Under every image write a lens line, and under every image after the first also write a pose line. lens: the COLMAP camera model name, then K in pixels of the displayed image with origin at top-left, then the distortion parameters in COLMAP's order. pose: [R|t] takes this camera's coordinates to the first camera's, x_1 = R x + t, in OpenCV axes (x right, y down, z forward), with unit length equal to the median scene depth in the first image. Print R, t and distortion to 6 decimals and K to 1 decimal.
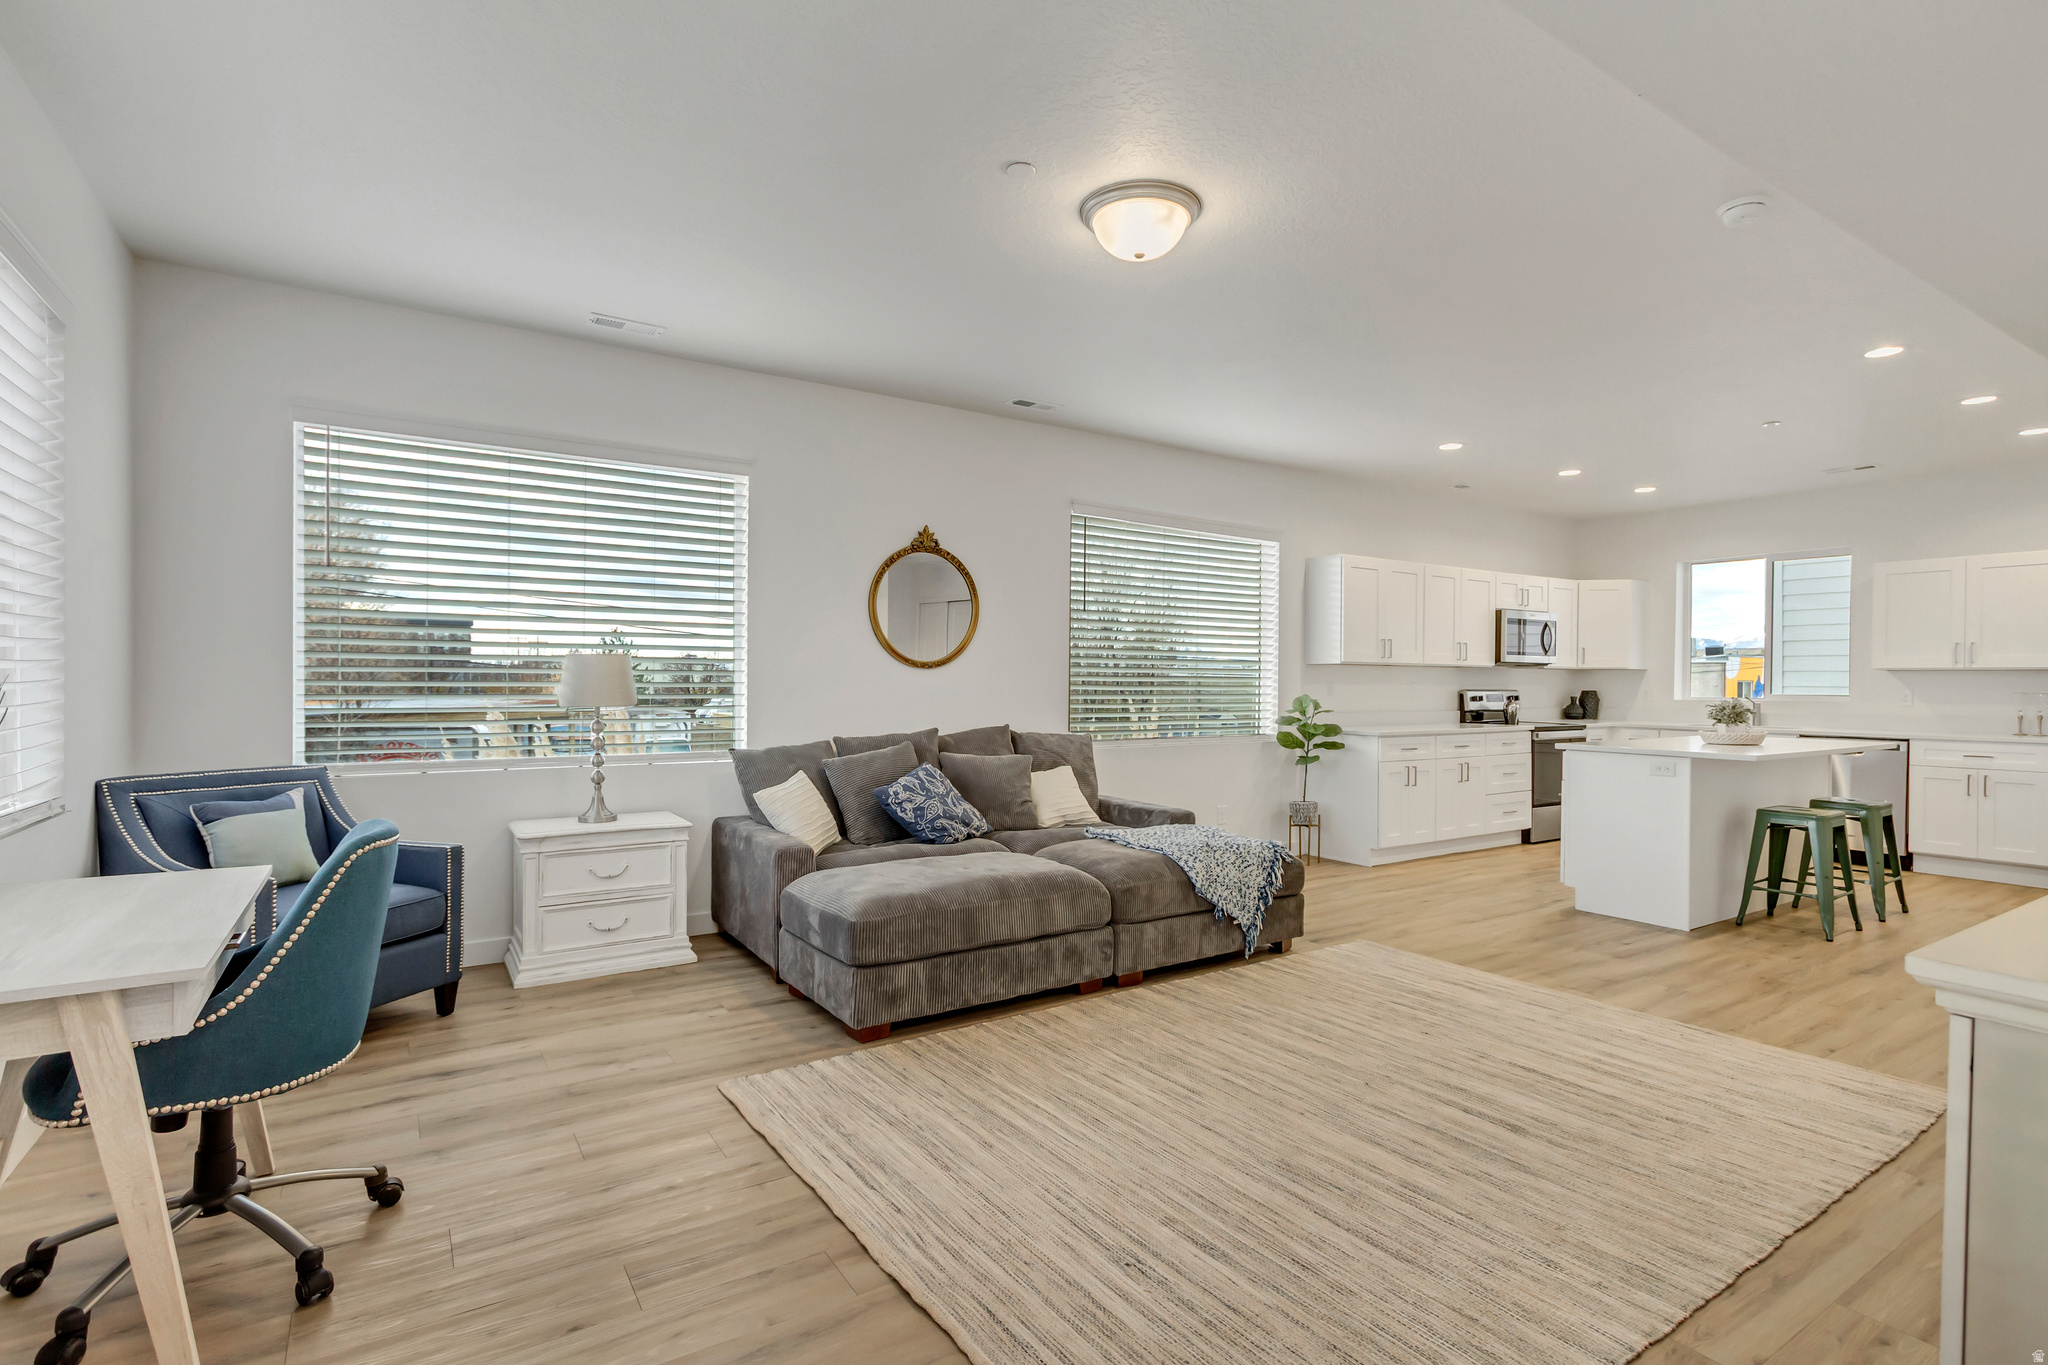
lens RADIAL K [[966.1, 0, 1012.9], [0, 966.1, 691.3], [0, 0, 1]] dist [0.004602, -0.000750]
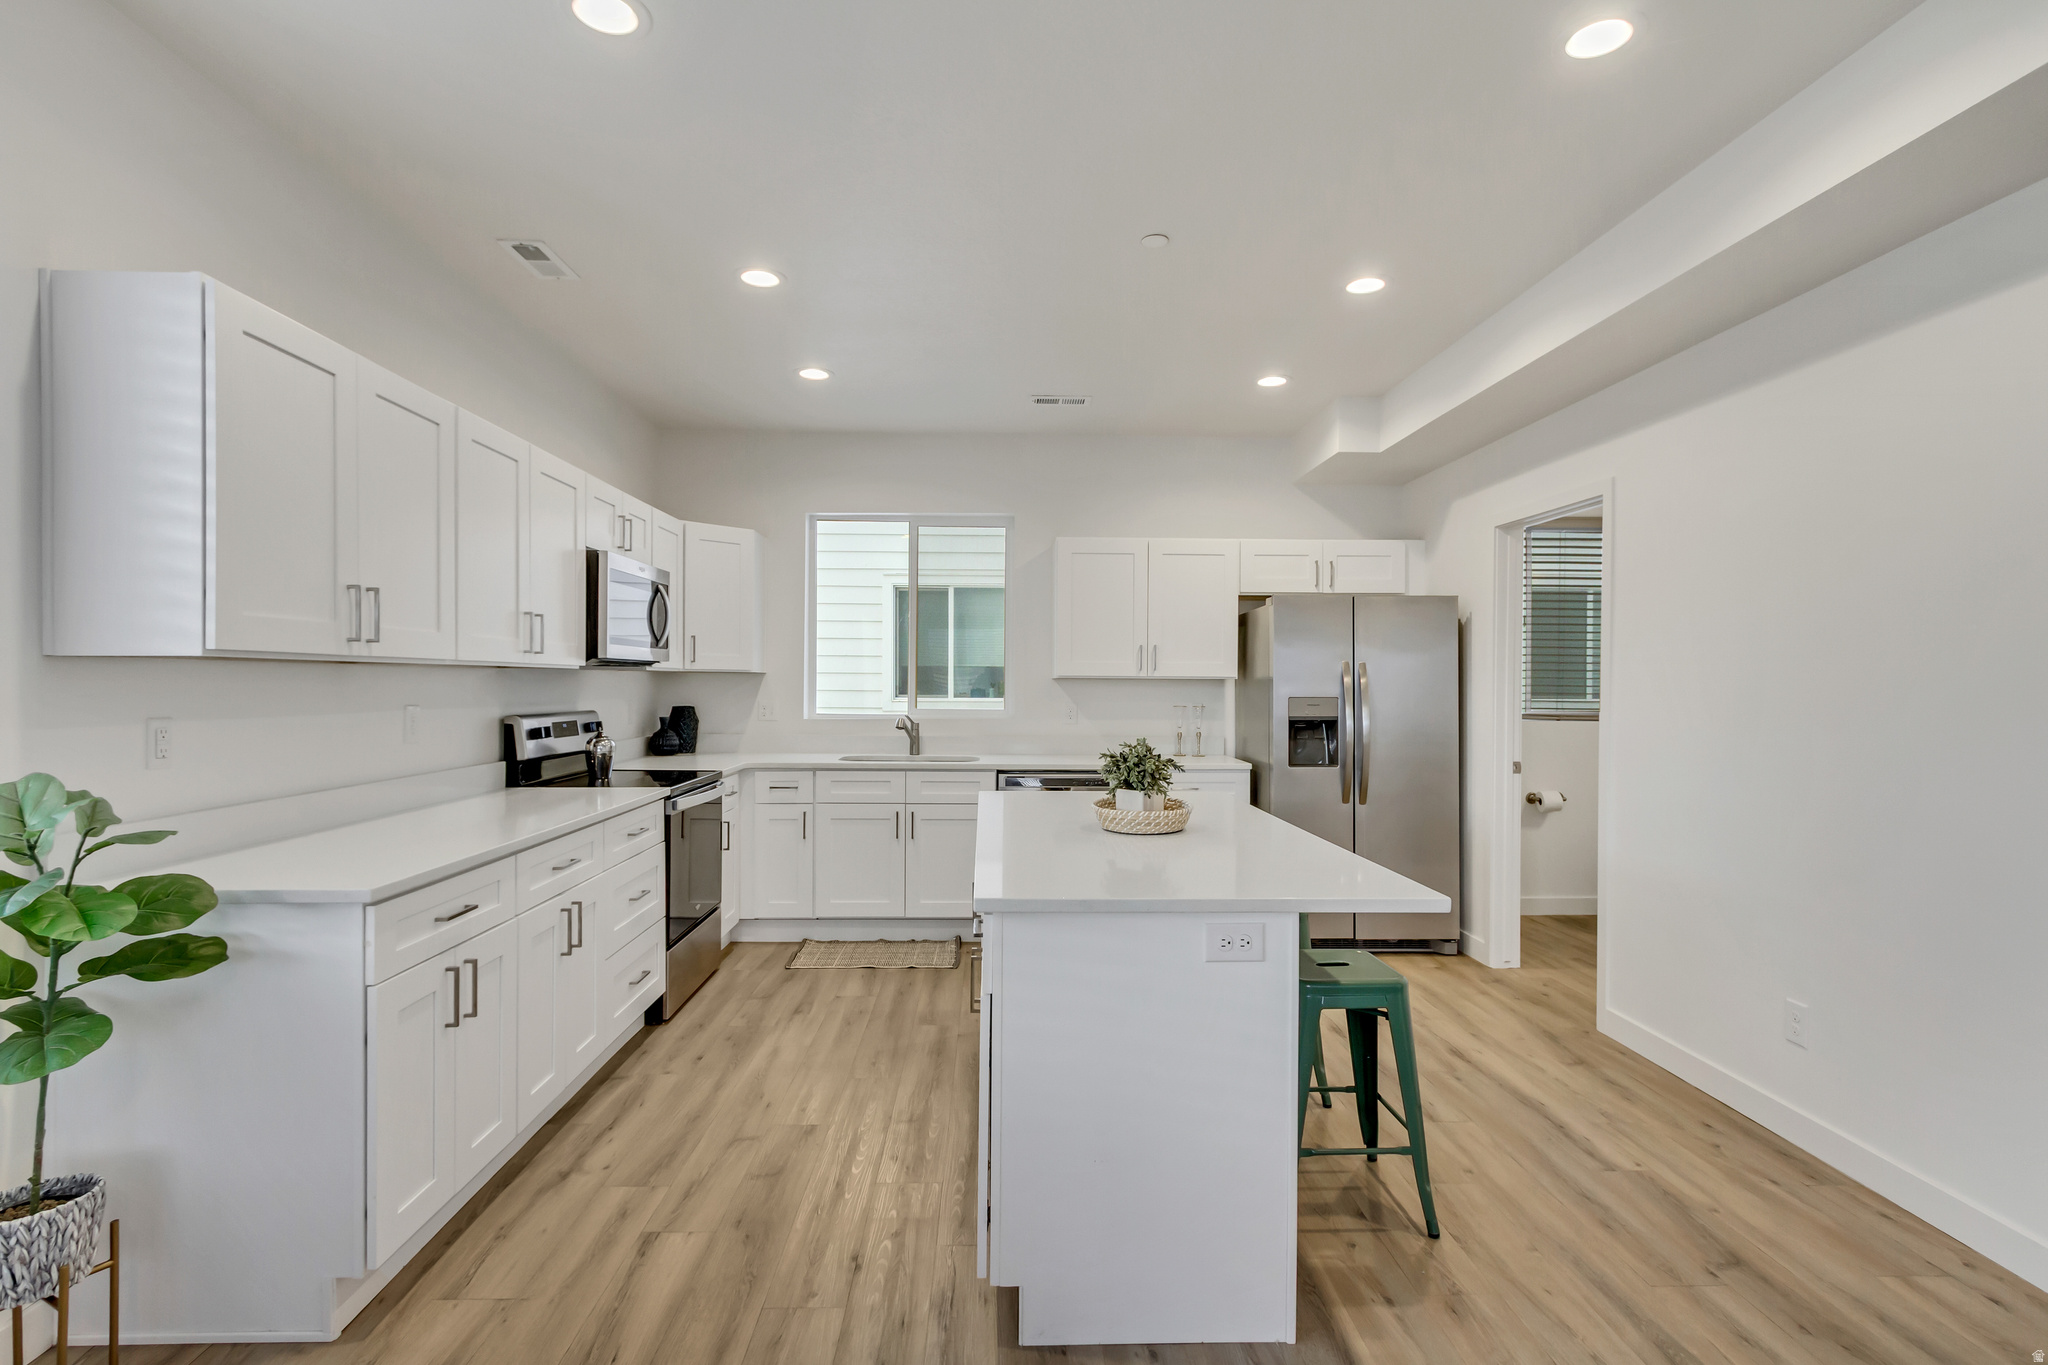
lens RADIAL K [[1020.7, 0, 1024.0], [0, 1020.7, 682.5], [0, 0, 1]] dist [0.009171, -0.000663]
pose [[0.520202, -0.004249, 0.854033, 0.189810], [0.005746, 0.999982, 0.001475, -0.018866], [-0.854024, 0.004139, 0.520217, 0.586032]]
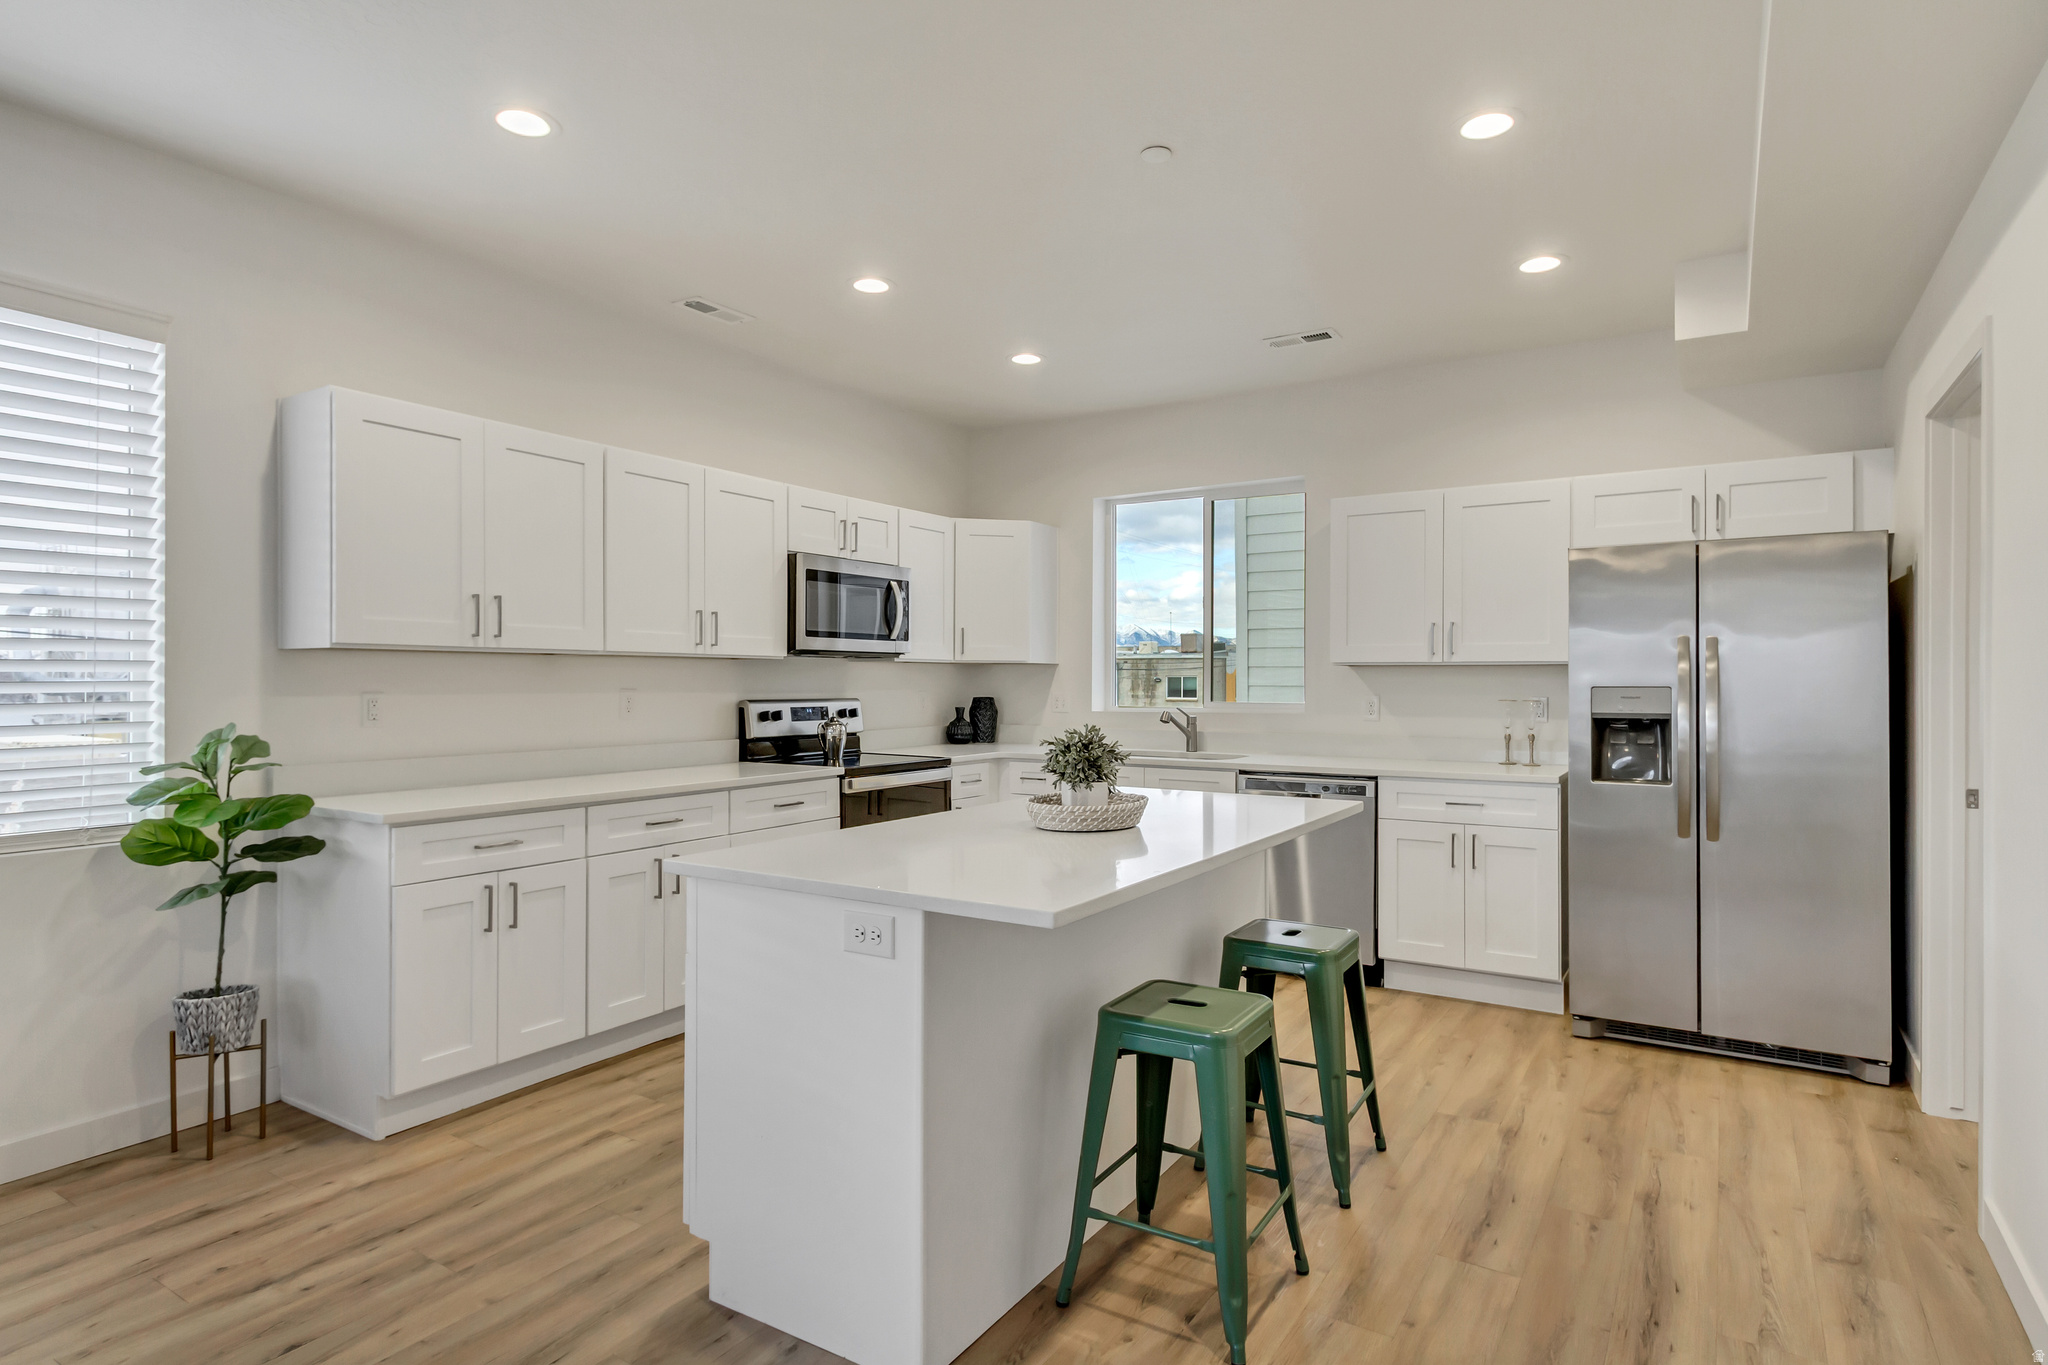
lens RADIAL K [[1108.1, 0, 990.2], [0, 1108.1, 673.1], [0, 0, 1]] dist [0.009254, 0.001111]
pose [[0.913619, -0.002172, 0.406565, 0.373655], [0.007674, 0.999900, -0.011902, -0.009442], [-0.406499, 0.013994, 0.913544, 0.411250]]
